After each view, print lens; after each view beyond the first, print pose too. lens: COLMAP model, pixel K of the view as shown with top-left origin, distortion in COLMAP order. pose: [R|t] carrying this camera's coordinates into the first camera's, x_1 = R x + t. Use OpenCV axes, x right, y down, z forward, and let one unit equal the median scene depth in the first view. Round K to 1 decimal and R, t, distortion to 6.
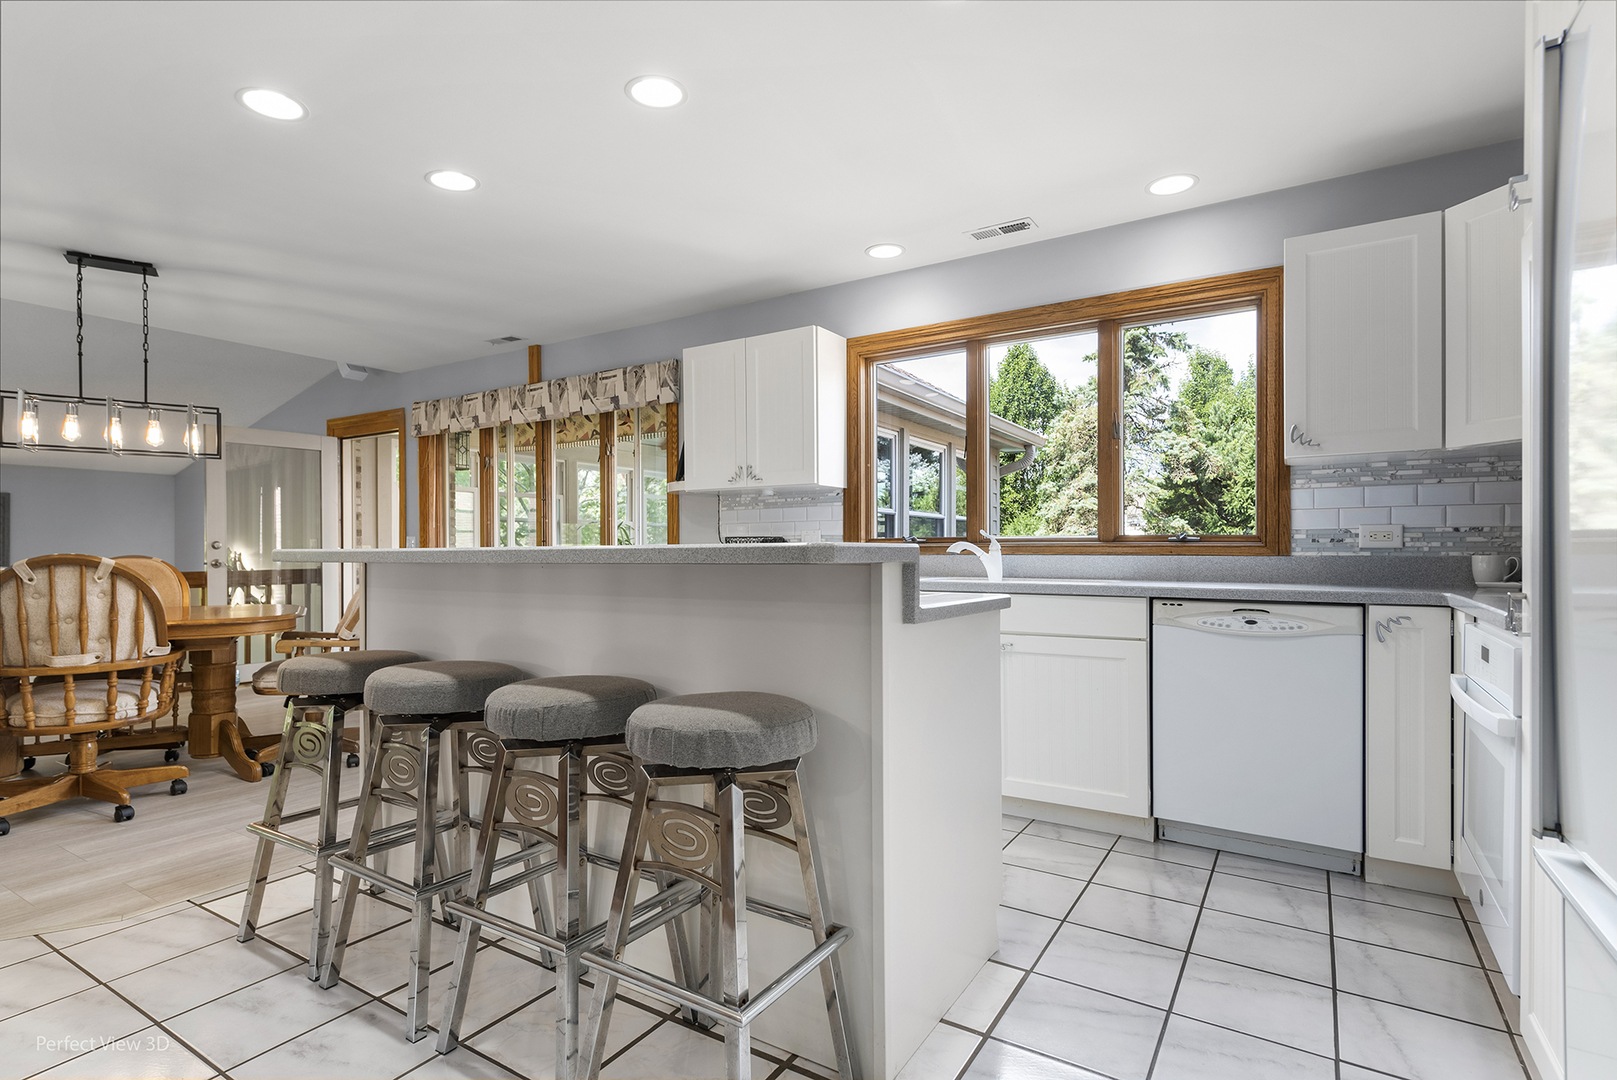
lens RADIAL K [[798.6, 0, 800.6], [0, 798.6, 554.0], [0, 0, 1]] dist [0.003477, -0.000170]
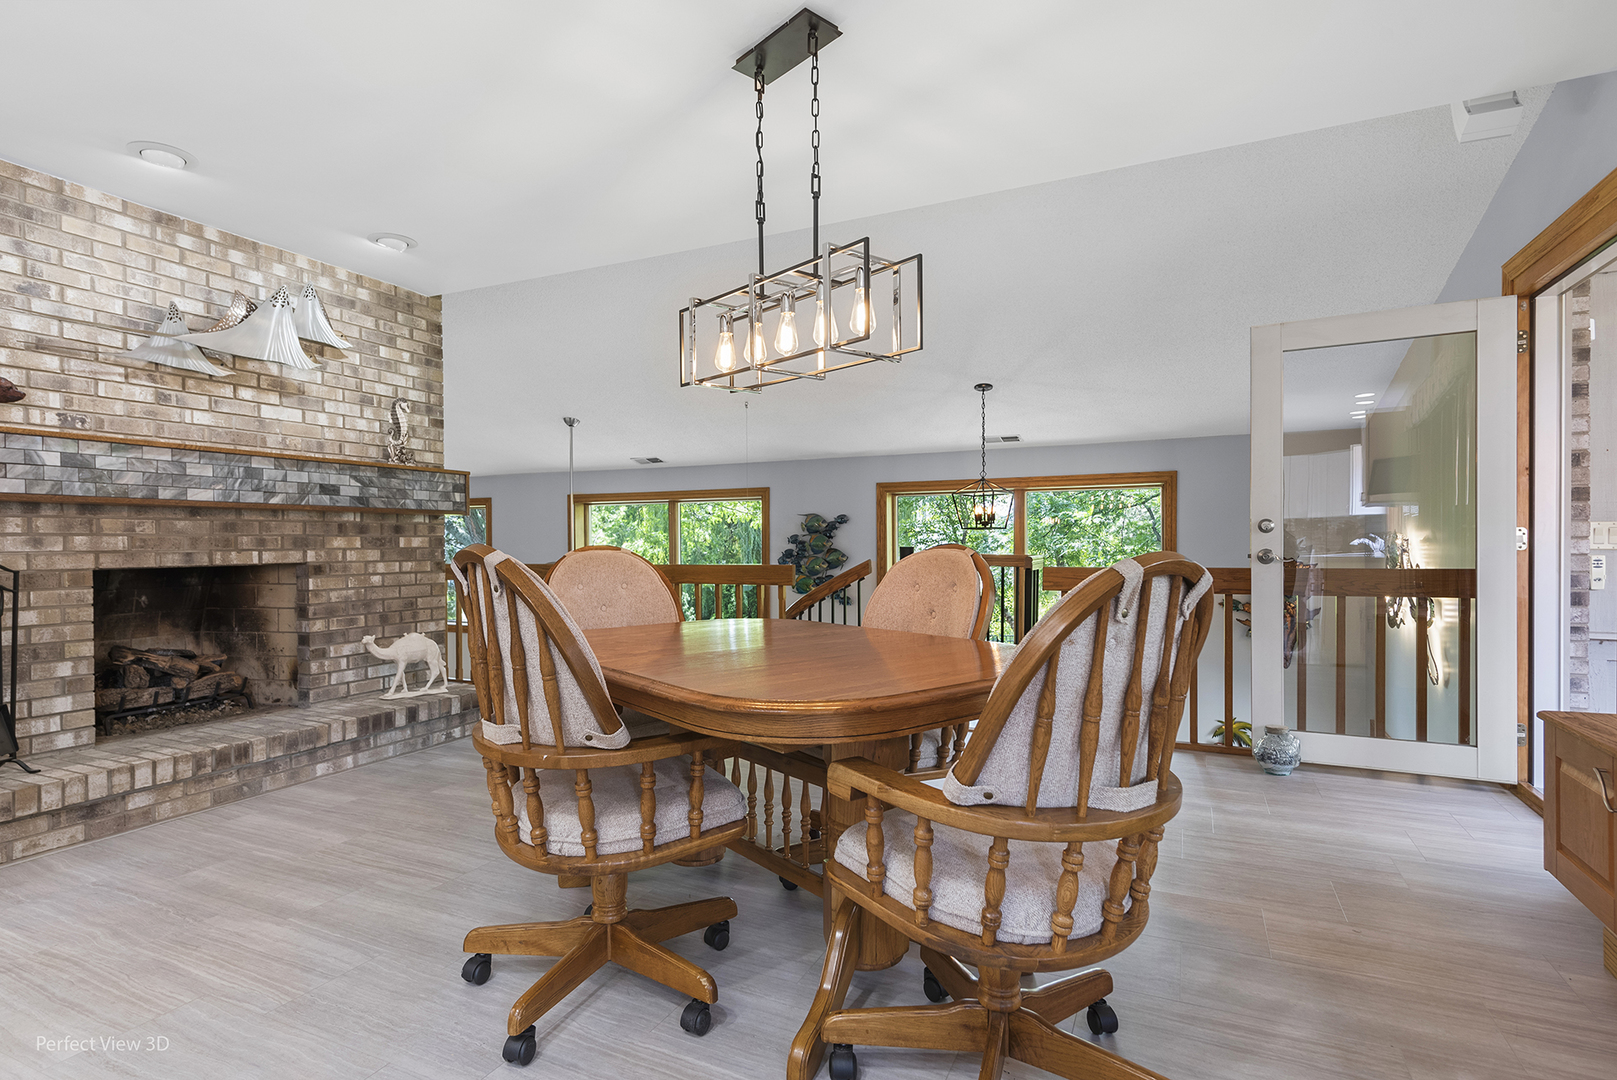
lens RADIAL K [[820.4, 0, 797.2], [0, 820.4, 551.4], [0, 0, 1]] dist [0.026953, -0.014265]
pose [[0.124285, 0.015626, -0.992124, -0.254415], [-0.000152, 0.999876, 0.015729, -0.002588], [0.992247, -0.001804, 0.124272, 0.932029]]
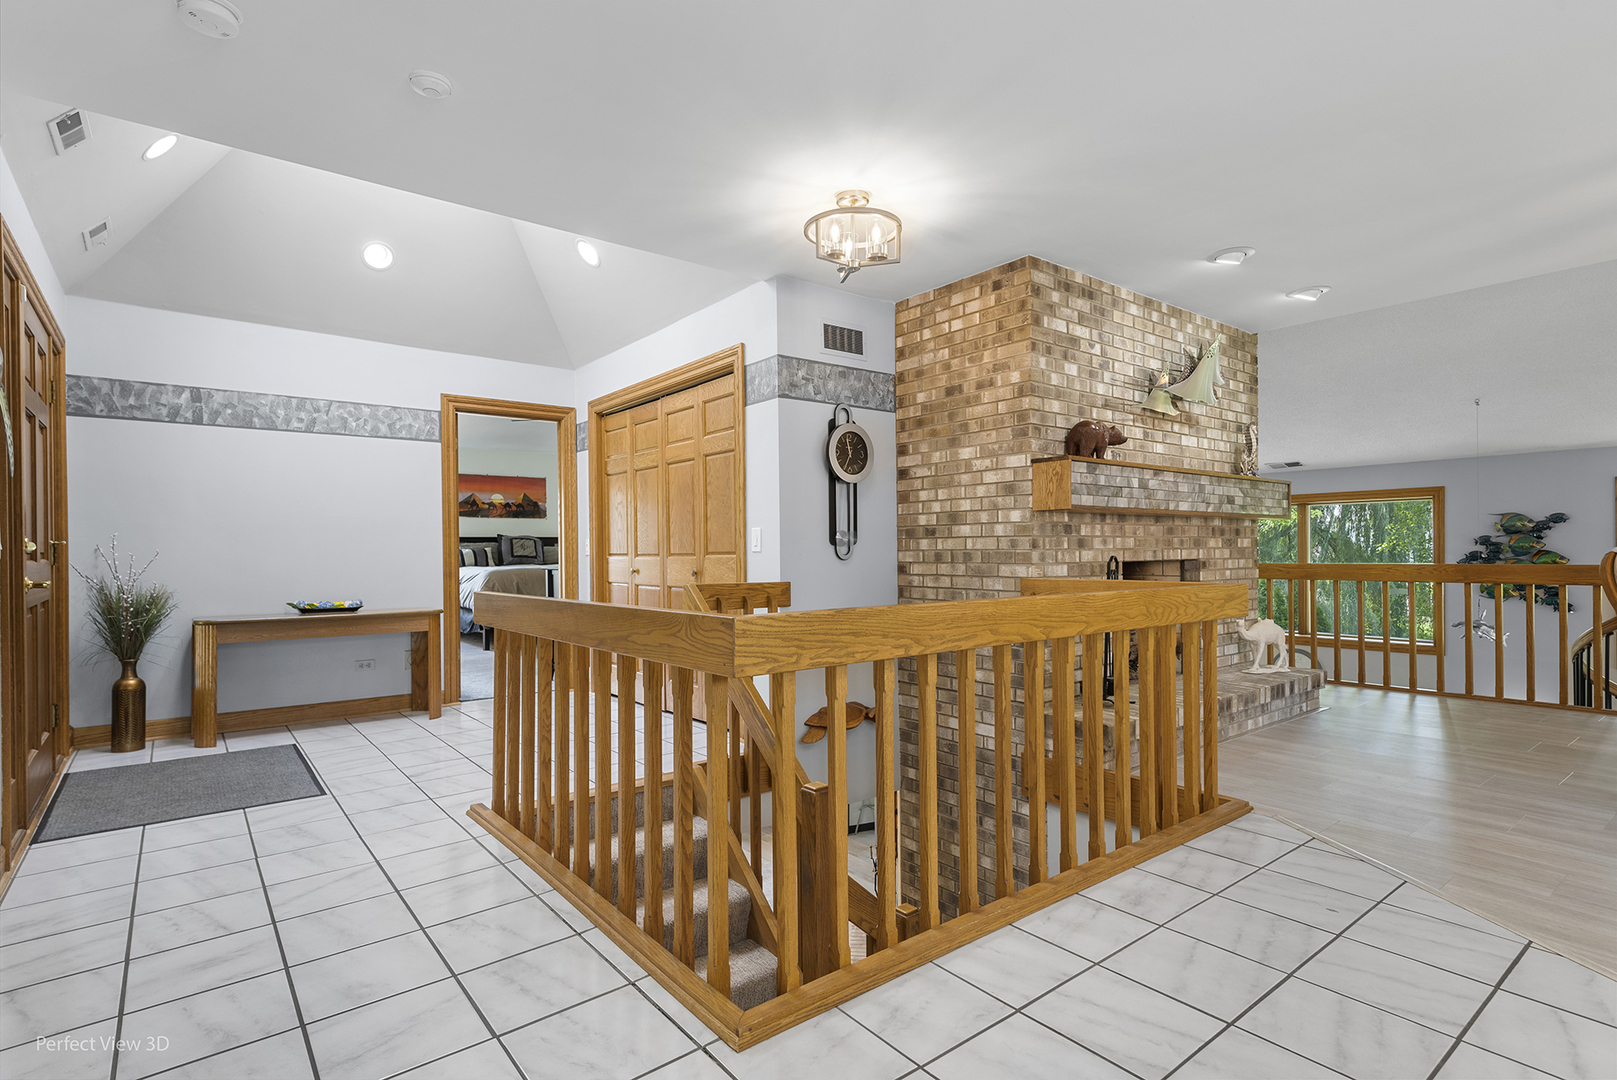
lens RADIAL K [[798.6, 0, 800.6], [0, 798.6, 554.0], [0, 0, 1]] dist [0.003477, -0.000170]
pose [[-0.335858, 0.011531, -0.941842, 0.050829], [0.004373, 0.999933, 0.010682, 0.004521], [0.941903, -0.000531, -0.335886, 0.240386]]
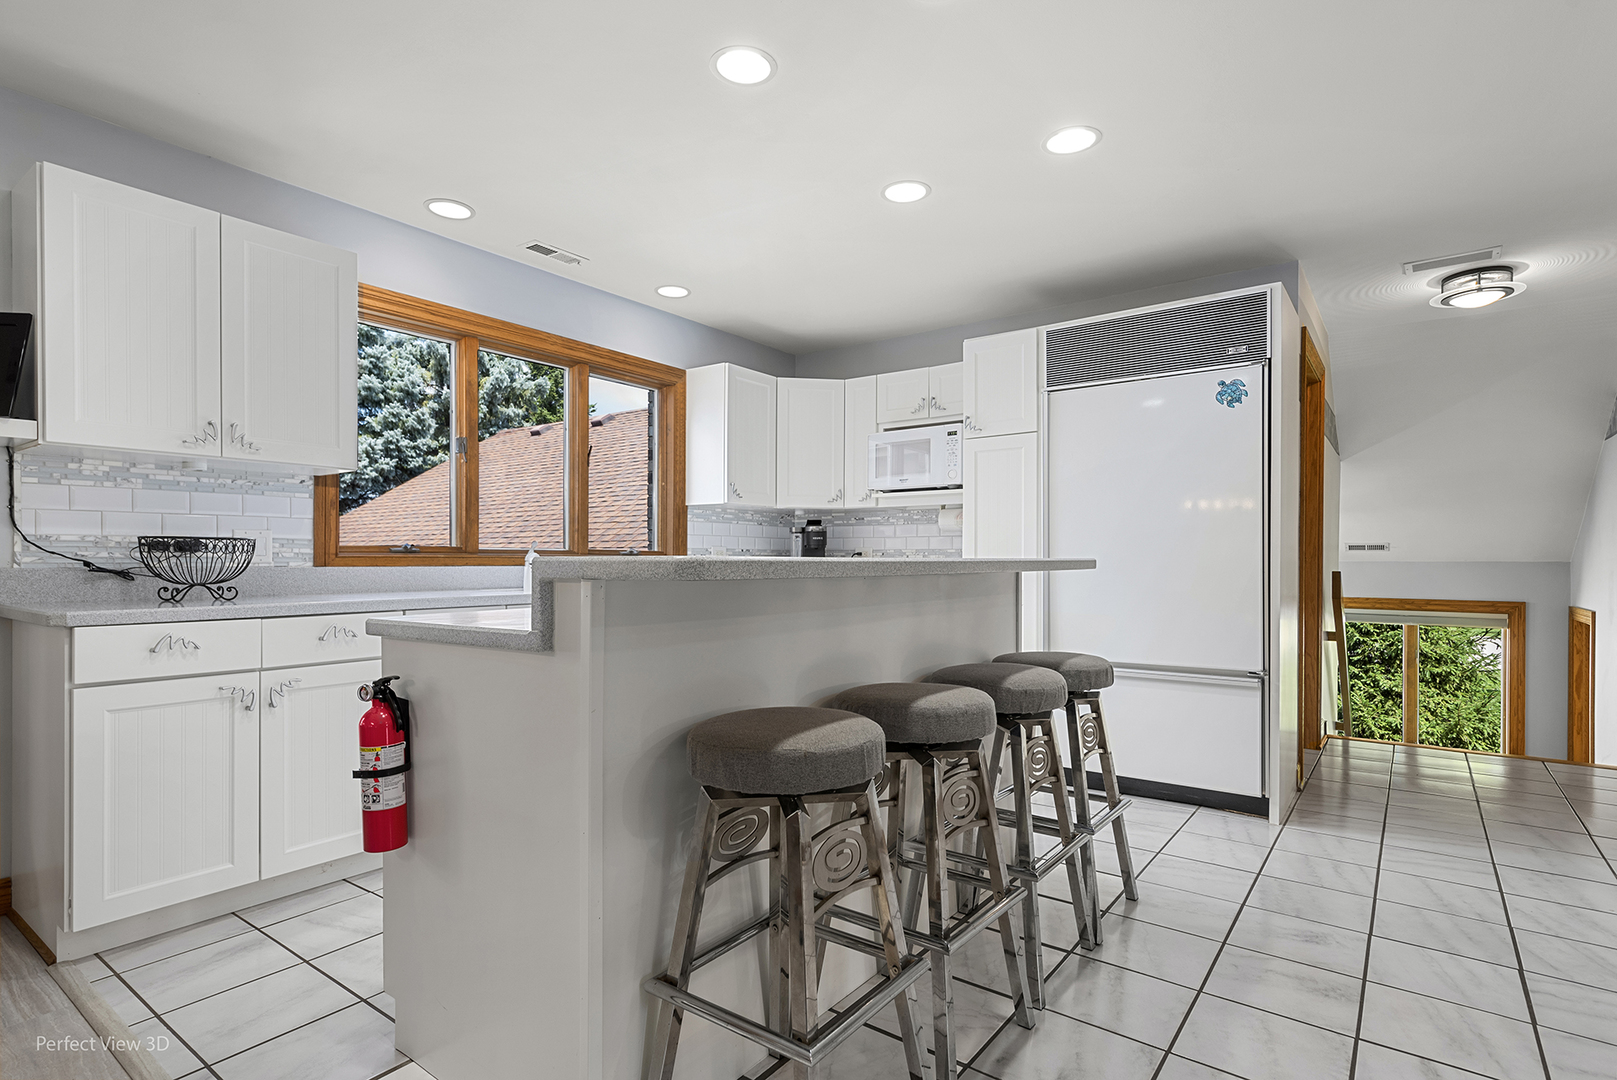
lens RADIAL K [[798.6, 0, 800.6], [0, 798.6, 554.0], [0, 0, 1]] dist [0.003477, -0.000170]
pose [[0.087811, 0.011595, 0.996070, -0.698609], [-0.000777, 0.999933, -0.011571, -0.002385], [-0.996137, 0.000243, 0.087814, 0.546994]]
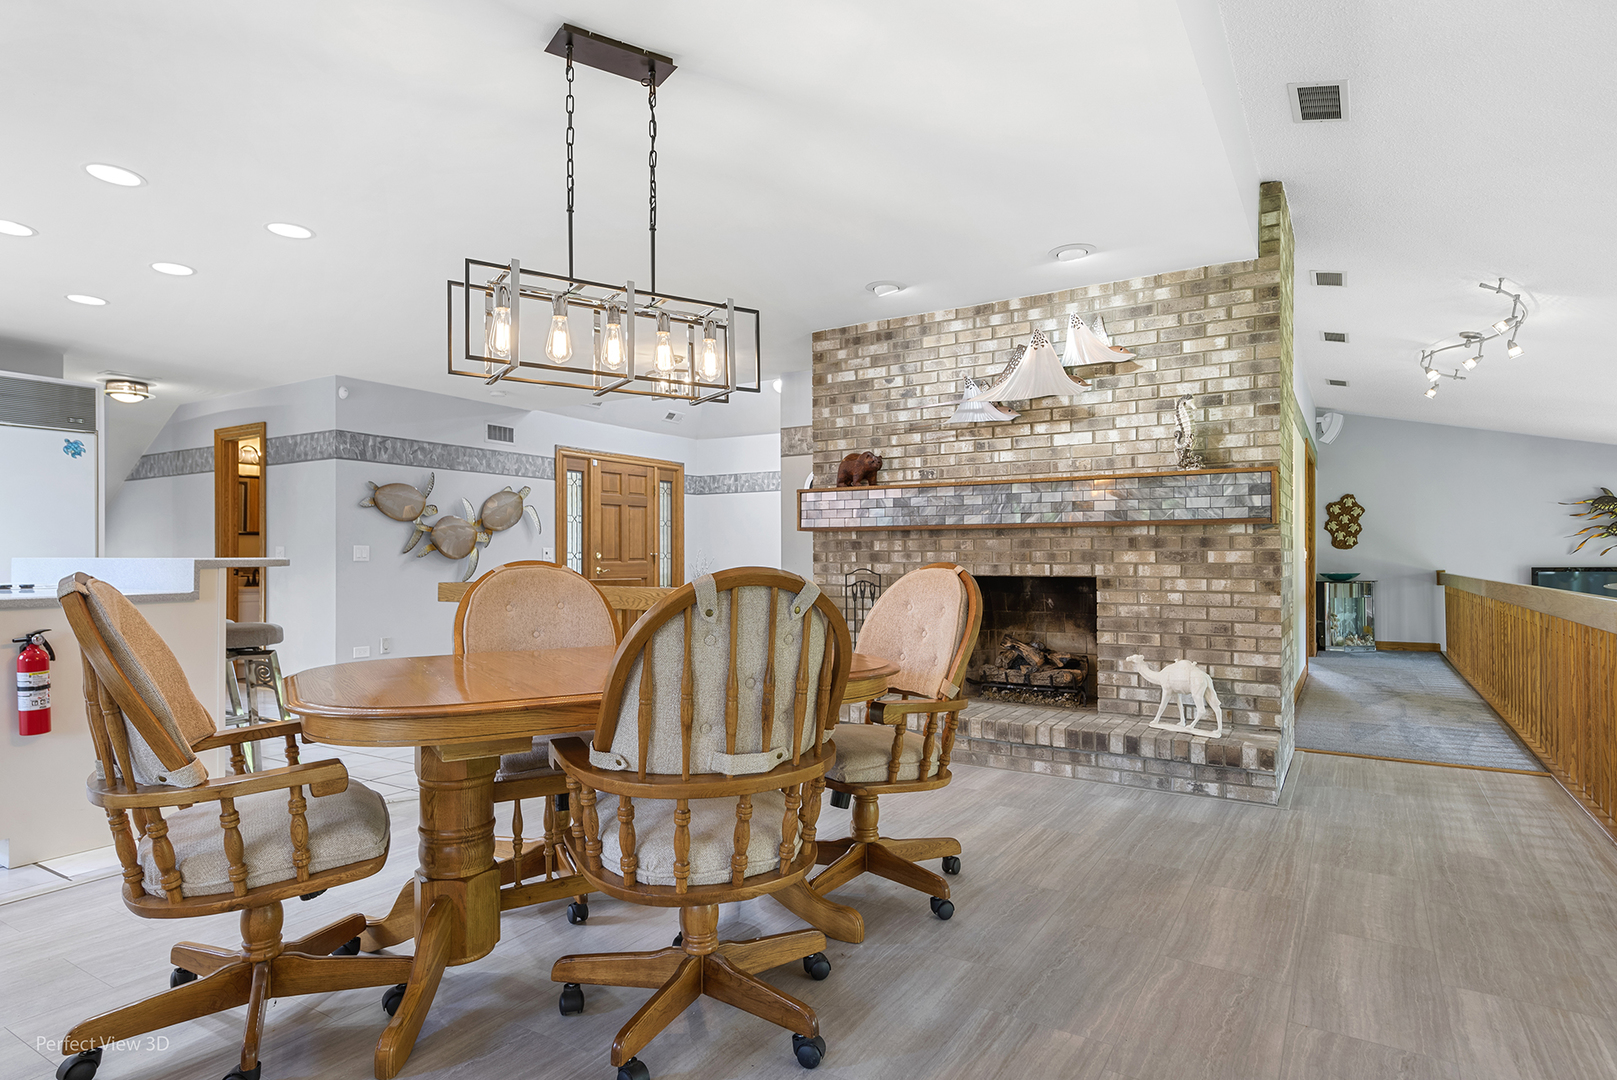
lens RADIAL K [[861.0, 0, 778.2], [0, 861.0, 554.5], [0, 0, 1]] dist [0.001065, -0.000128]
pose [[-0.999976, 0.005409, 0.004353, -0.993348], [0.005420, 0.999982, 0.002515, -0.005847], [-0.004339, 0.002539, -0.999987, 1.626081]]
